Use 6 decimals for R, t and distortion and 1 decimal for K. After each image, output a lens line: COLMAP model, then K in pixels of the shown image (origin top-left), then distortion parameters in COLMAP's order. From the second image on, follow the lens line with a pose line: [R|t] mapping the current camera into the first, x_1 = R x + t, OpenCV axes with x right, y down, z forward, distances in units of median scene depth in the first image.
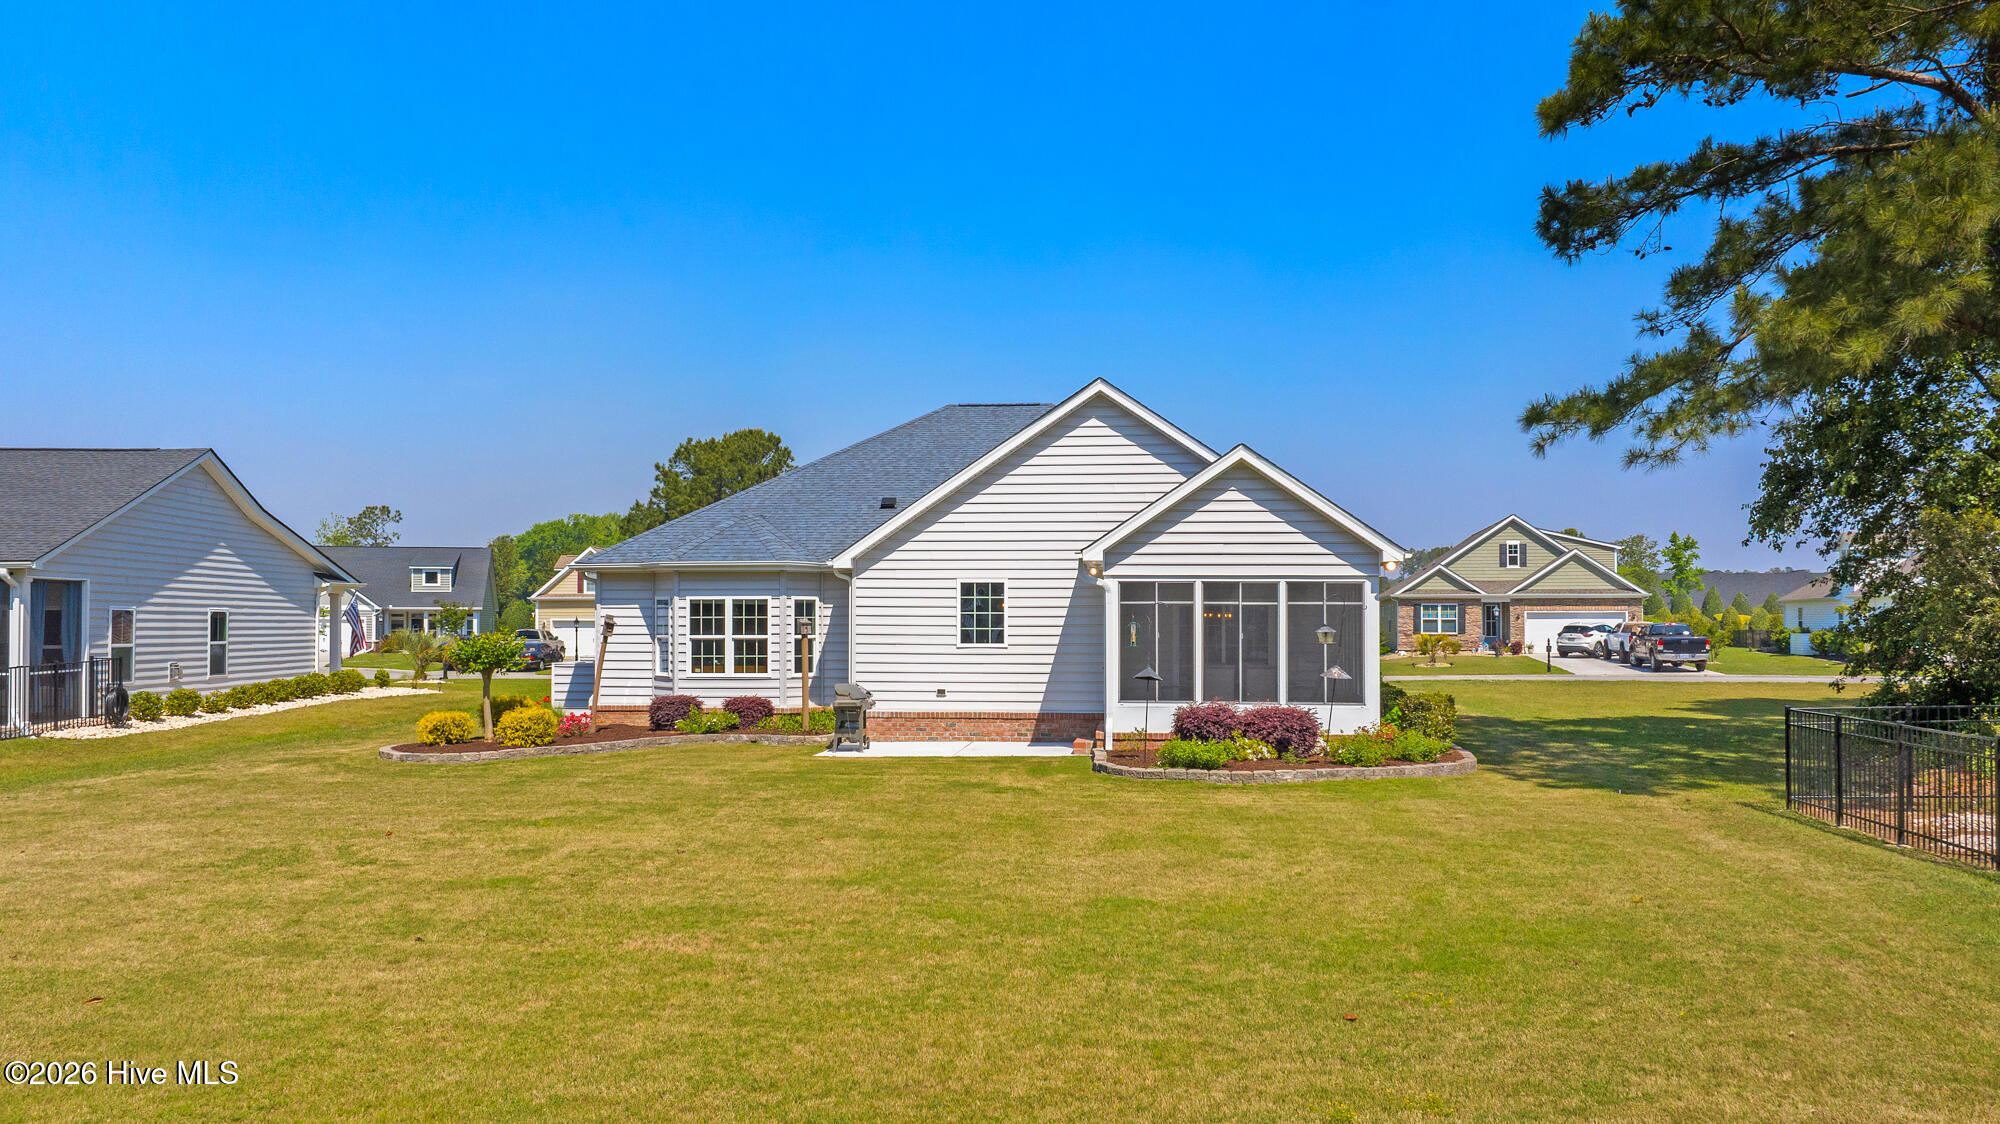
lens RADIAL K [[1512.8, 0, 991.8], [0, 1512.8, 615.1], [0, 0, 1]] dist [0.001315, -0.000203]
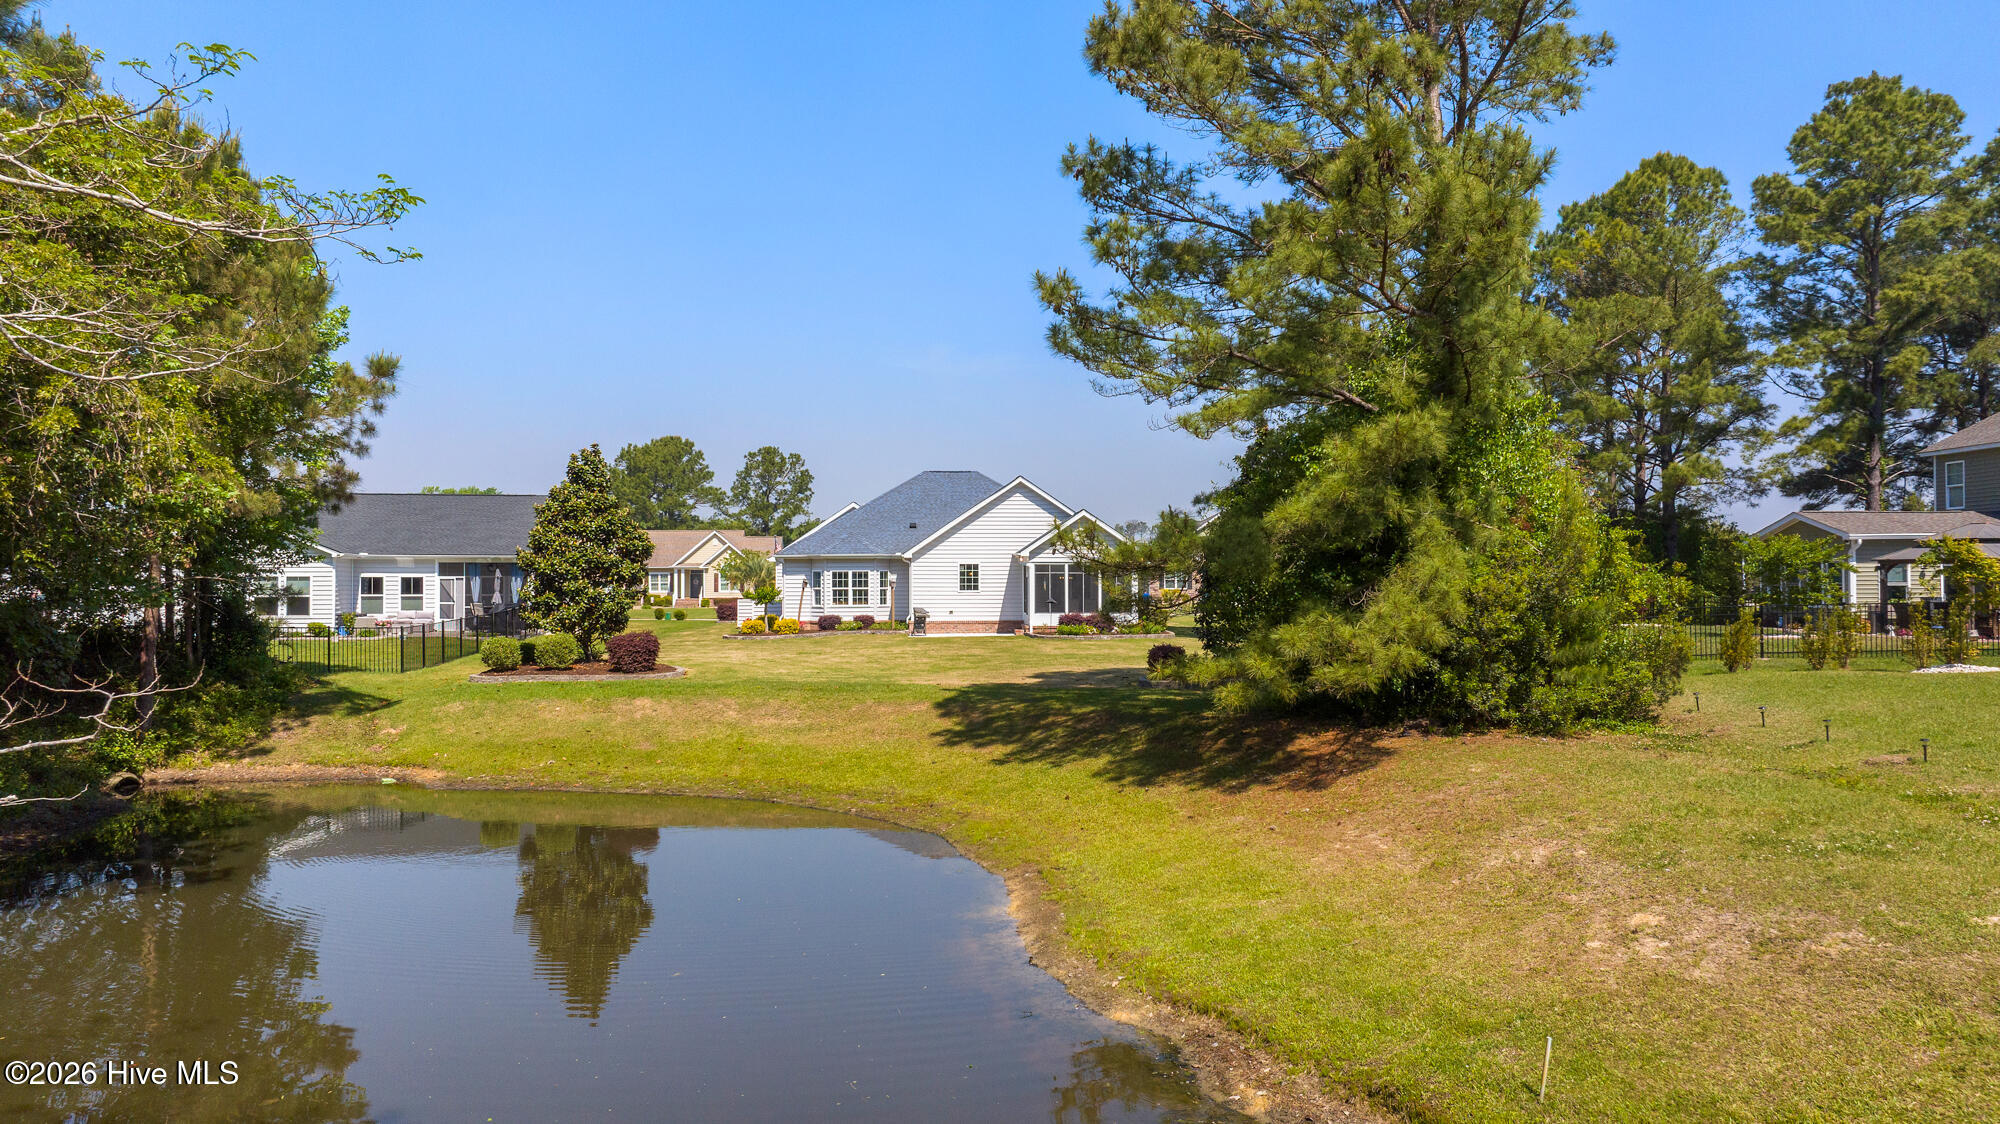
lens RADIAL K [[1406.5, 0, 1000.0], [0, 1406.5, 562.0], [0, 0, 1]] dist [-0.024162, 0.000119]
pose [[0.988466, -0.001762, 0.151431, -0.281321], [0.003358, 0.999941, -0.010285, -0.002409], [-0.151404, 0.010675, 0.988414, -1.104262]]
